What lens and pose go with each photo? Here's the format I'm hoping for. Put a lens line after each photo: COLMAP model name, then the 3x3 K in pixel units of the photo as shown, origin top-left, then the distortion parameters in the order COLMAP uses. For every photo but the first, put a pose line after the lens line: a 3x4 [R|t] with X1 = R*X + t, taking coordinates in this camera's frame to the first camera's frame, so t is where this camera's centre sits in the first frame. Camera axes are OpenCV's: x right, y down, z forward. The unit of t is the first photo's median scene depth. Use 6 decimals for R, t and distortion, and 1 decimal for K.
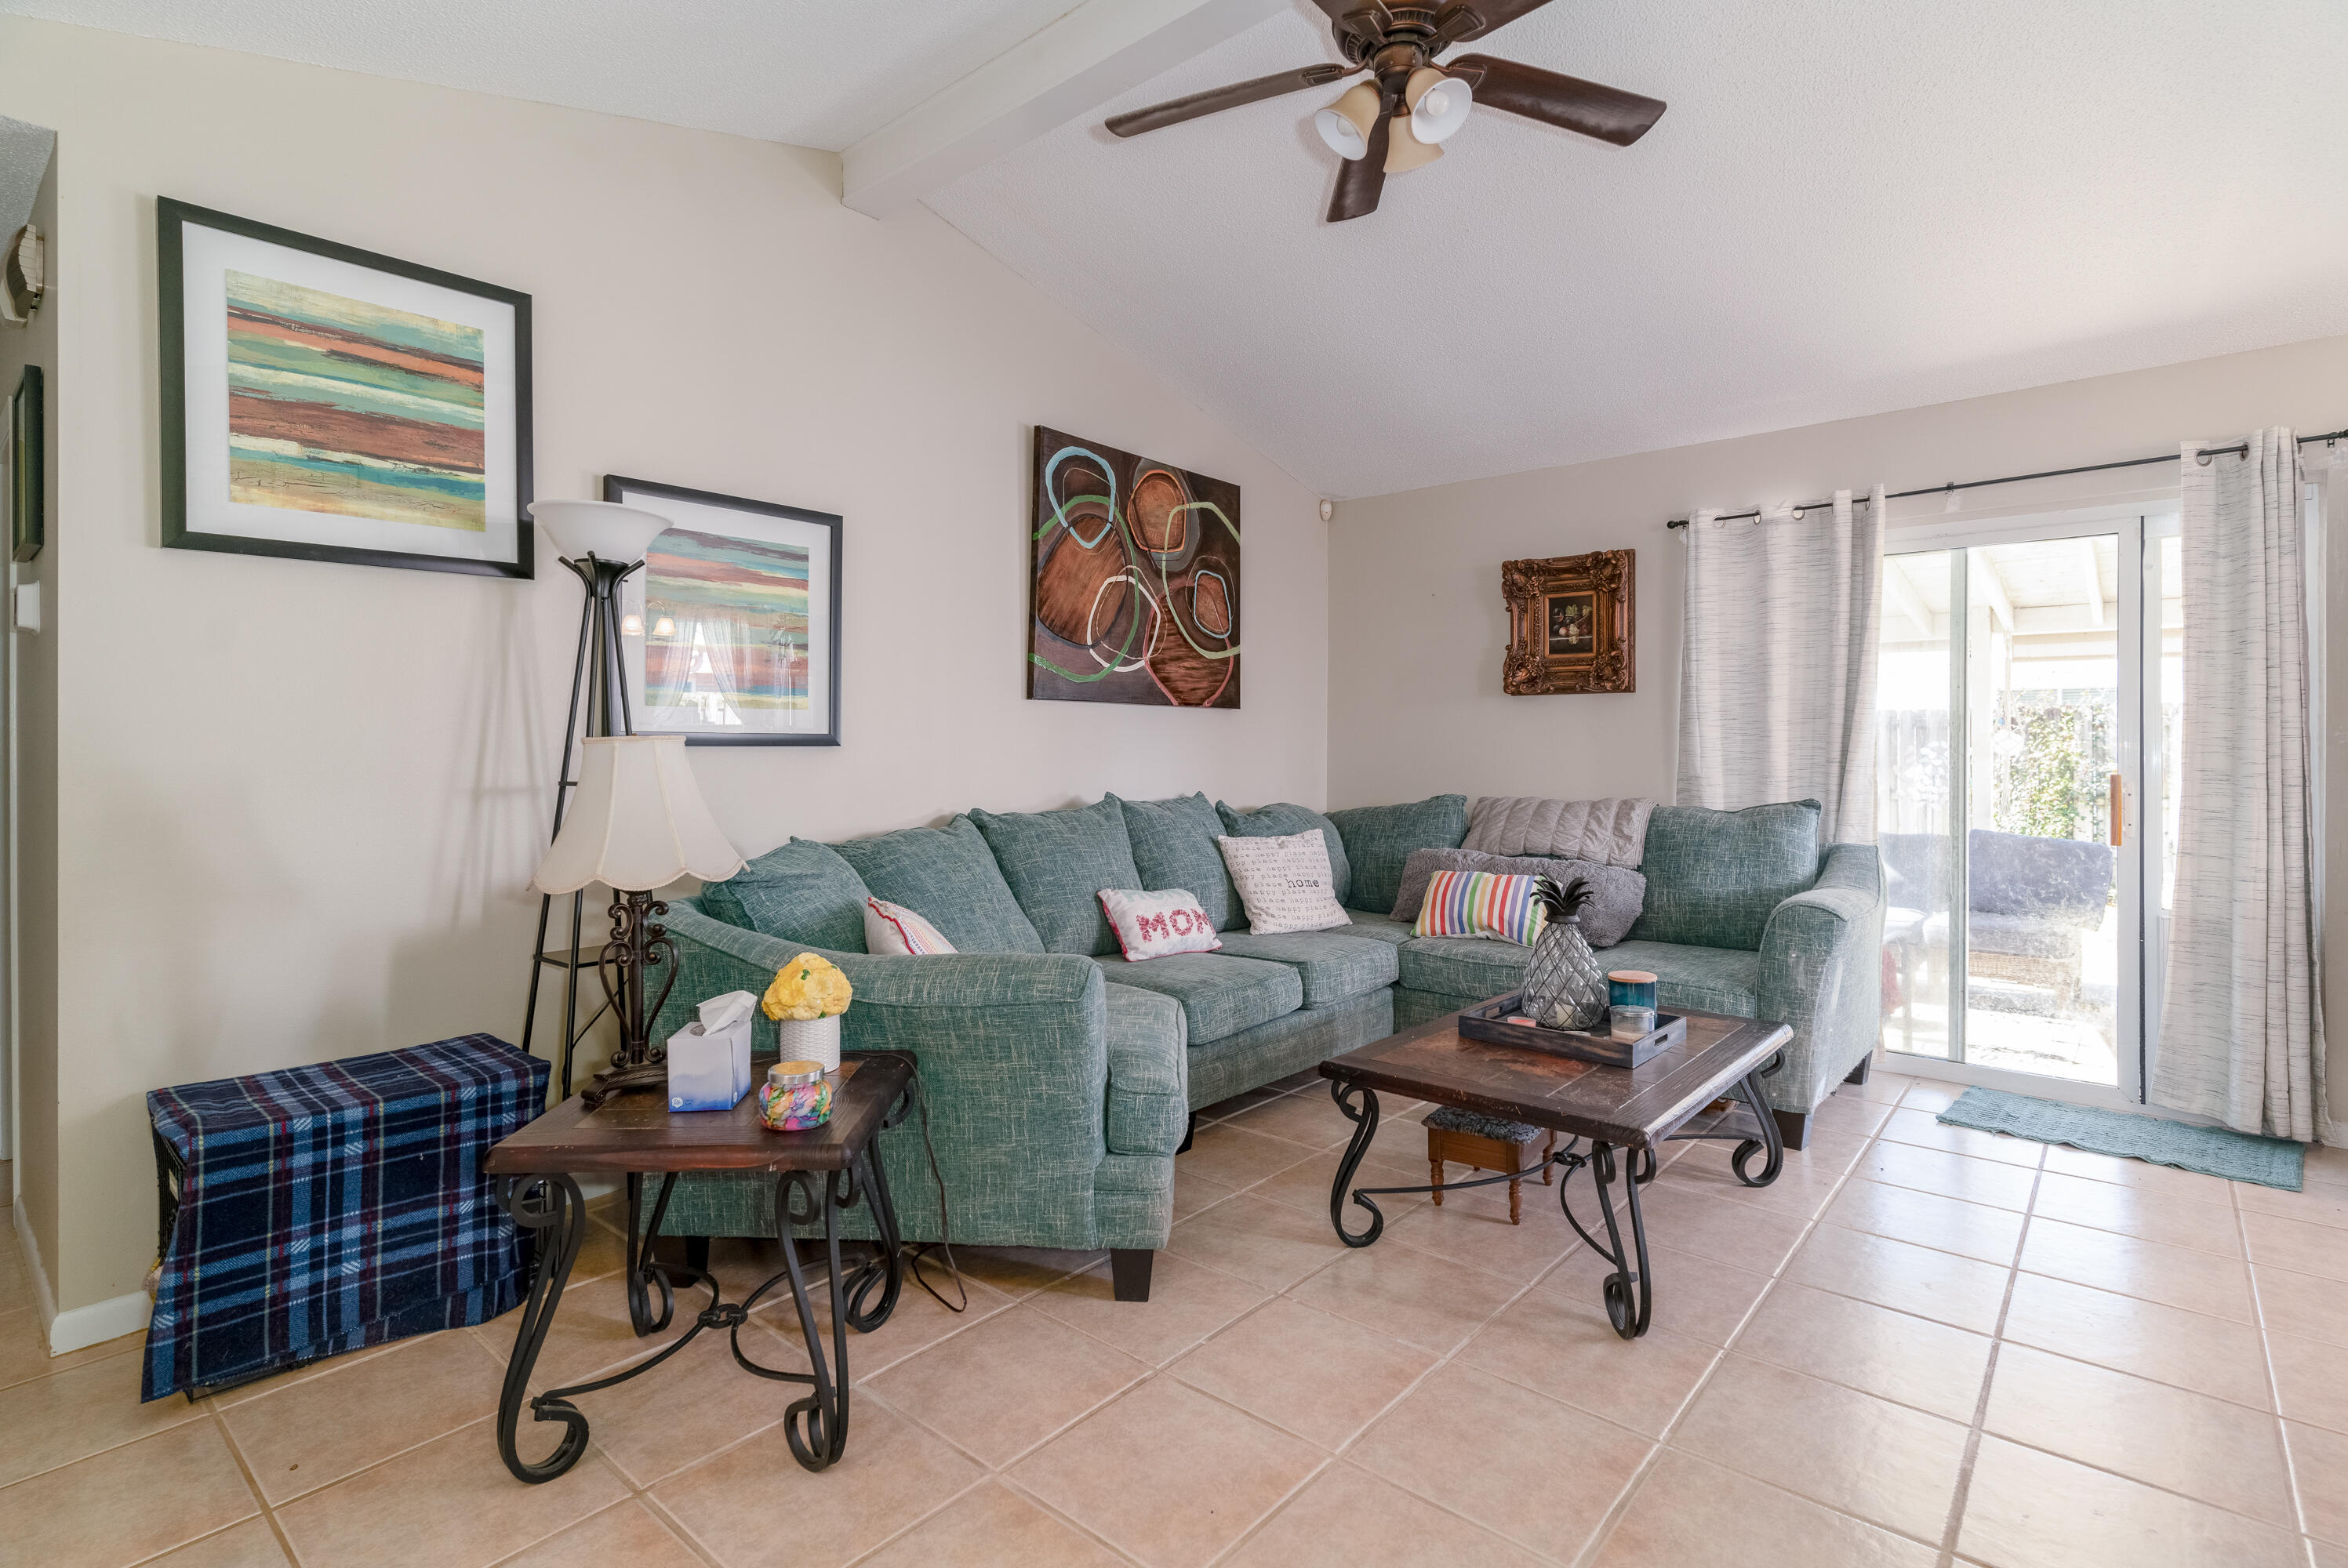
lens RADIAL K [[1139.6, 0, 1178.8], [0, 1139.6, 743.2], [0, 0, 1]] dist [0.001652, 0.000473]
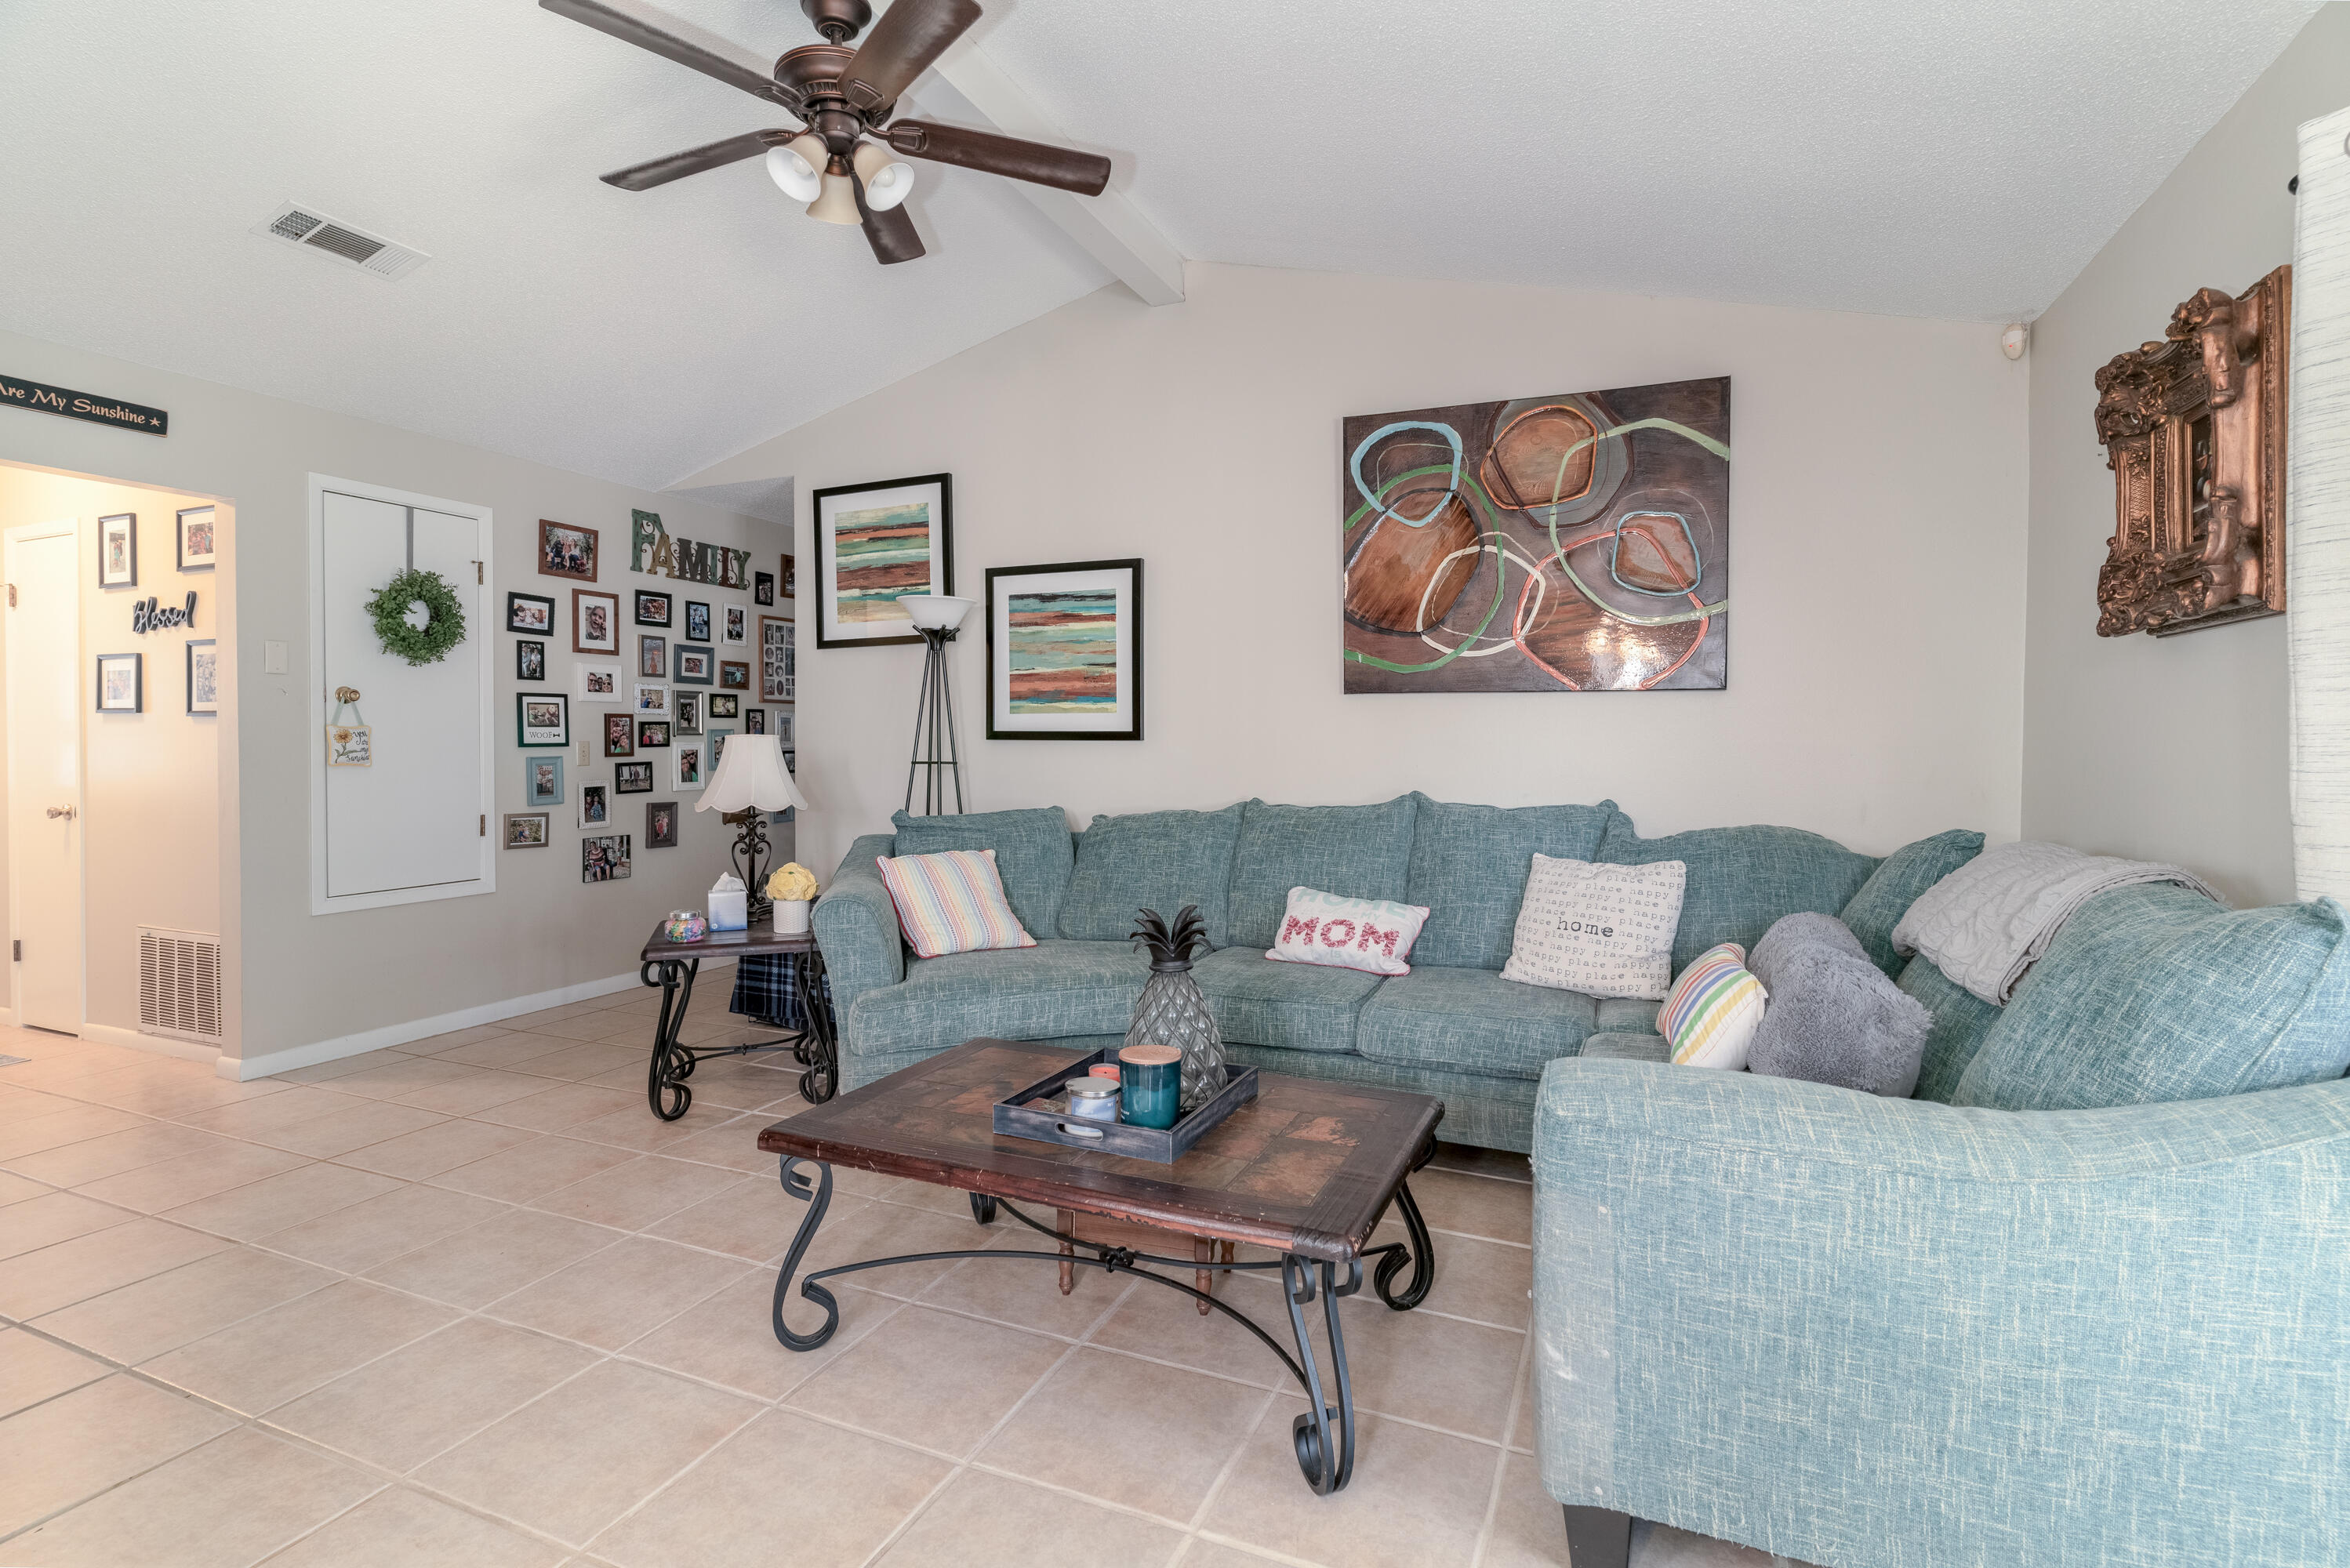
lens RADIAL K [[1128.6, 0, 1165.0], [0, 1128.6, 752.0], [0, 0, 1]] dist [0.003207, 0.000383]
pose [[0.290667, 0.010957, -0.956762, 0.764174], [0.000878, 0.999931, 0.011719, 0.000525], [0.956824, -0.004247, 0.290637, 0.555272]]
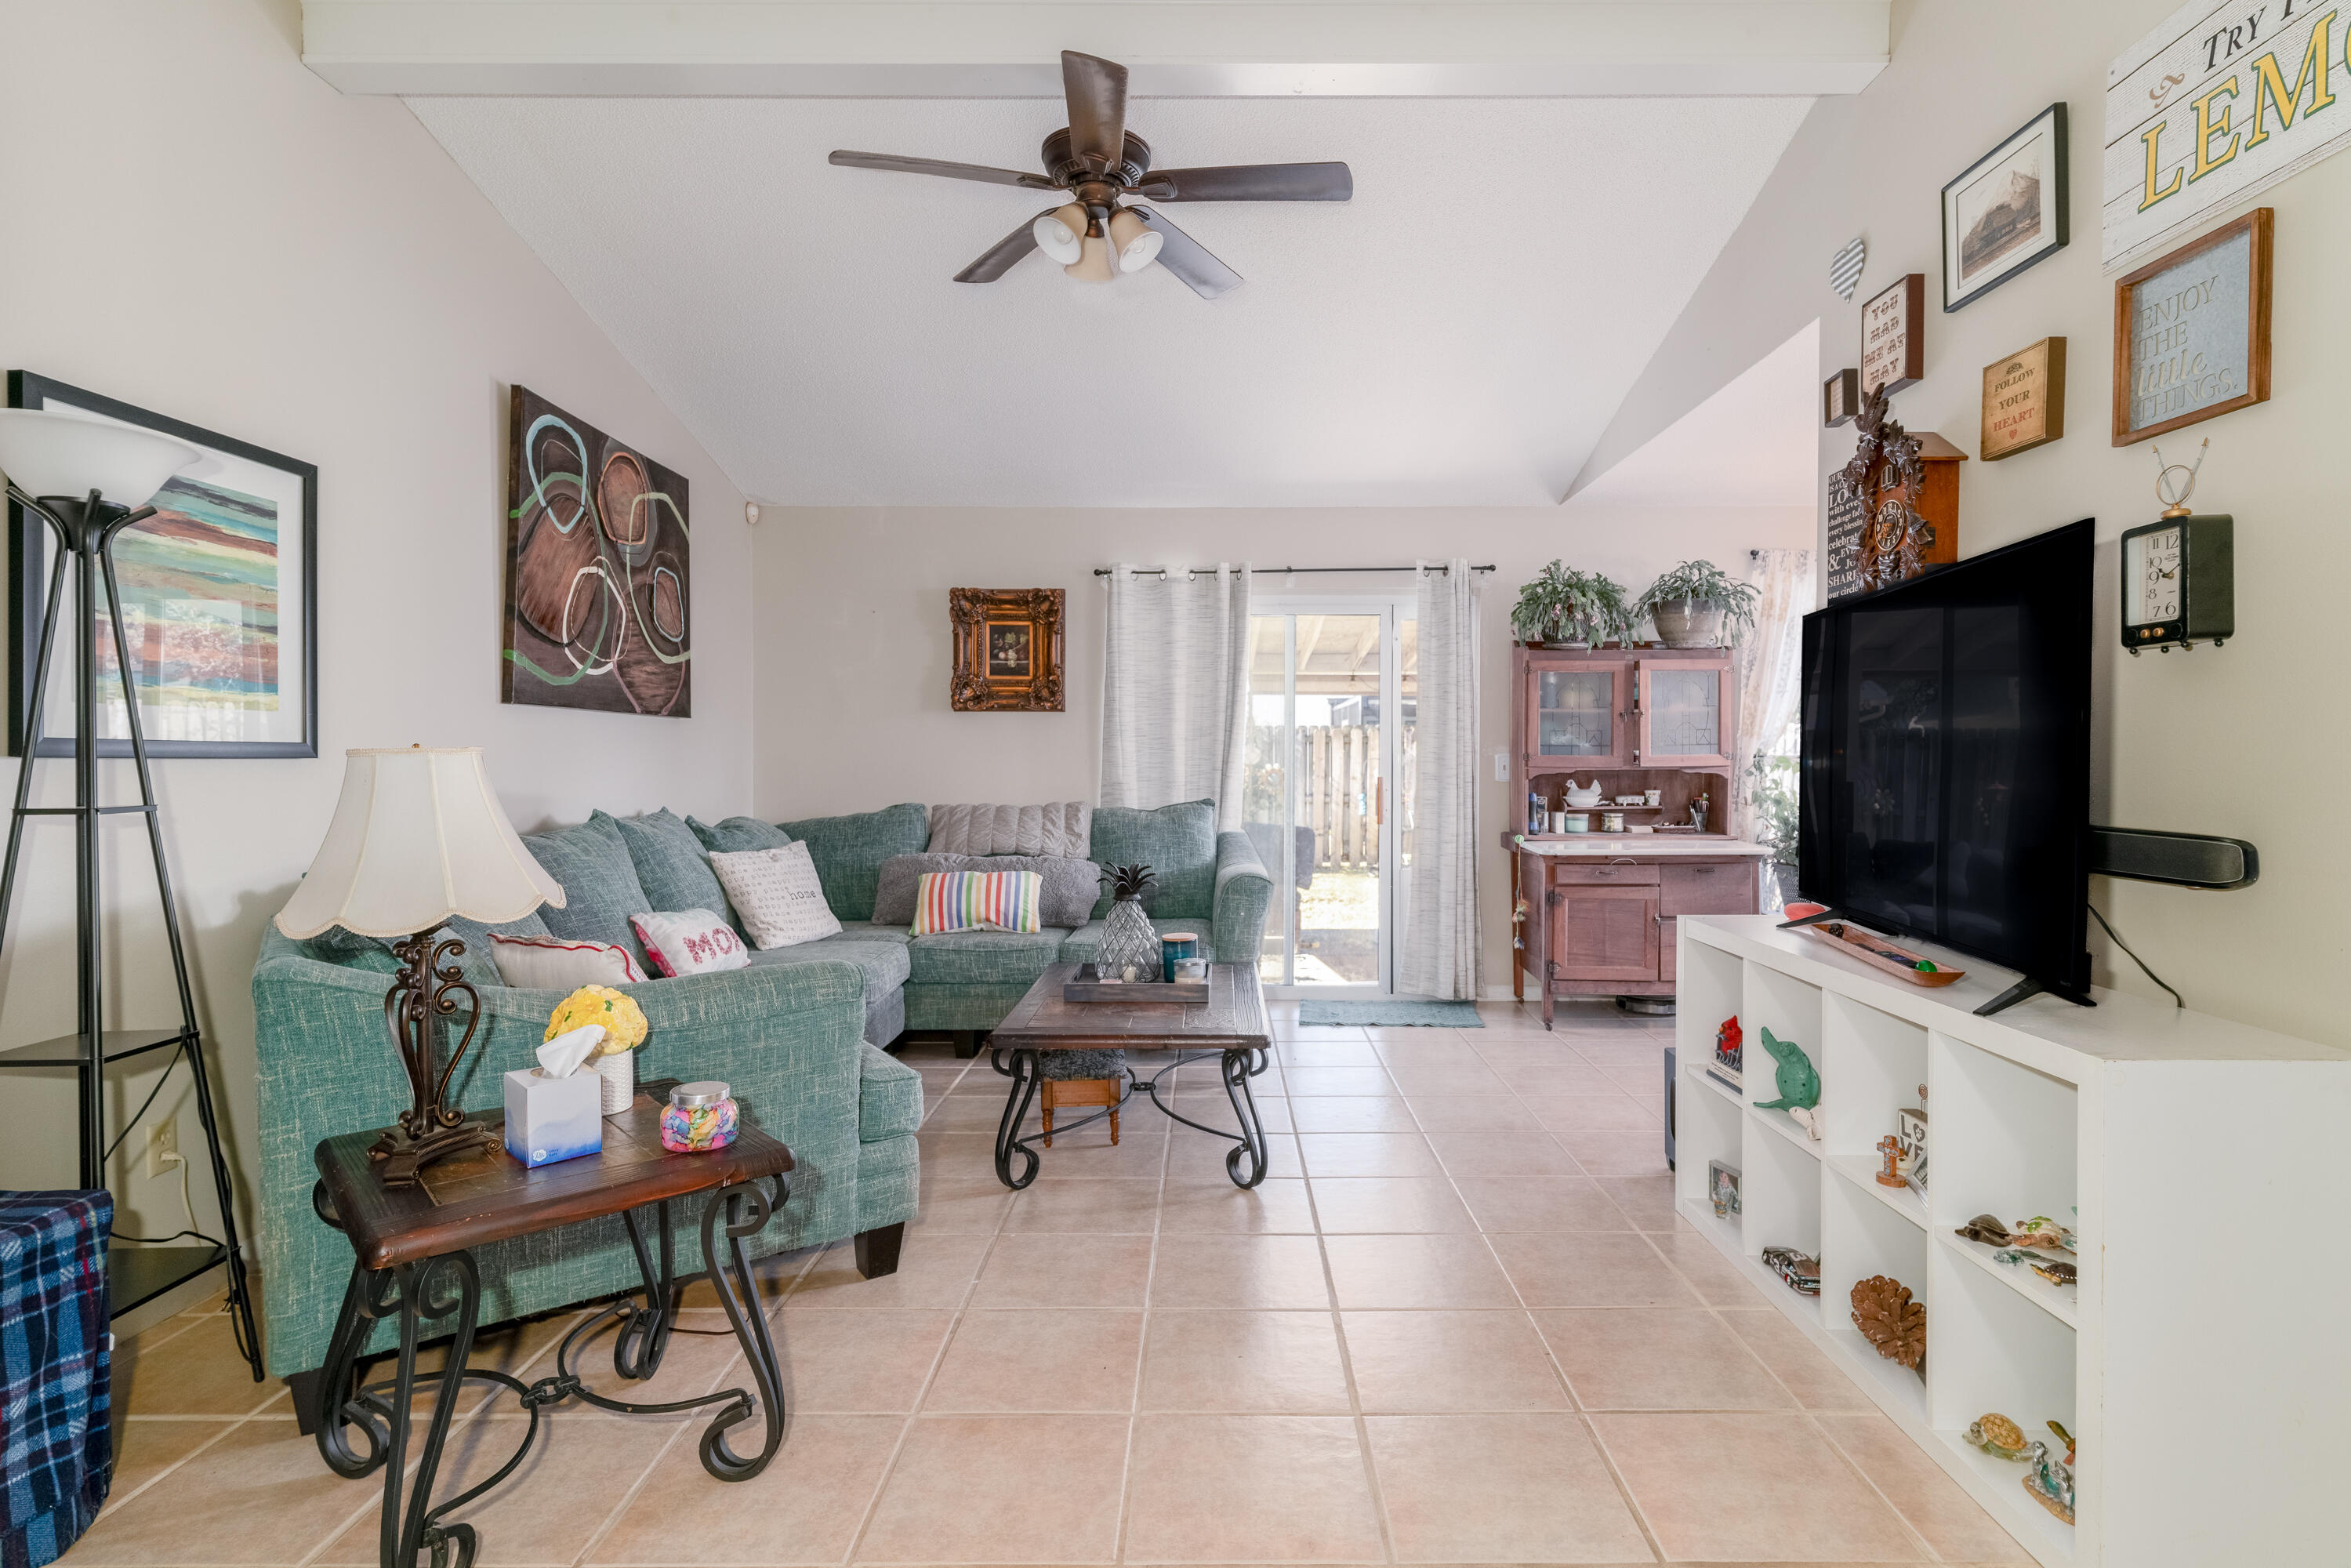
lens RADIAL K [[1170.5, 0, 1231.6], [0, 1170.5, 772.7], [0, 0, 1]] dist [0.001317, 0.000592]
pose [[0.753992, -0.008764, 0.656825, -0.295826], [-0.001637, 0.999883, 0.015220, -0.000629], [-0.656881, -0.012550, 0.753890, -0.023265]]
